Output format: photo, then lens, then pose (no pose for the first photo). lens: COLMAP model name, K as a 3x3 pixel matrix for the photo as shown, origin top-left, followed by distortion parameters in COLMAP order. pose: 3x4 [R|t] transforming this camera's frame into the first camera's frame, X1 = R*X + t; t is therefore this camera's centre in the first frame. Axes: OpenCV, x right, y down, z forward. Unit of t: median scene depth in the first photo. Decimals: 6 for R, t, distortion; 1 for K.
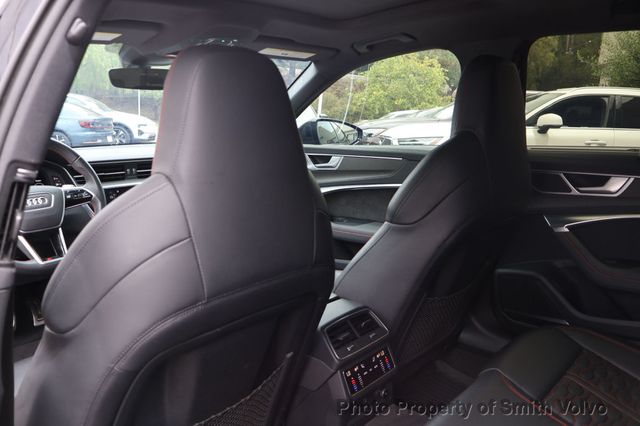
lens RADIAL K [[534.7, 0, 318.2], [0, 534.7, 212.7], [0, 0, 1]] dist [-0.009913, 0.001895]
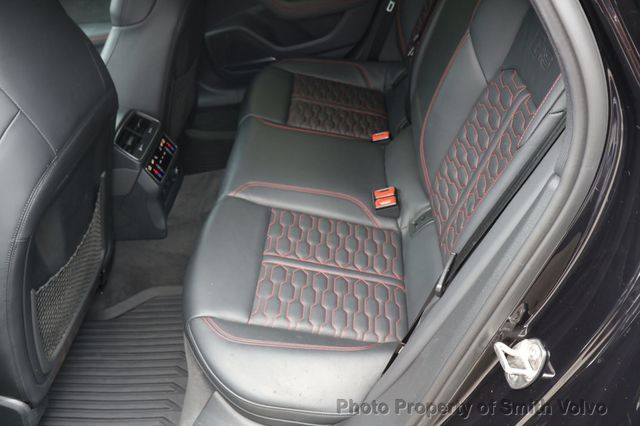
lens RADIAL K [[534.7, 0, 320.6], [0, 534.7, 212.3], [0, 0, 1]] dist [-0.009913, 0.001895]
pose [[0.771676, -0.476195, 0.421610, -0.180453], [0.254275, 0.838597, 0.481768, -0.081110], [-0.582976, -0.264564, 0.768209, -0.137451]]
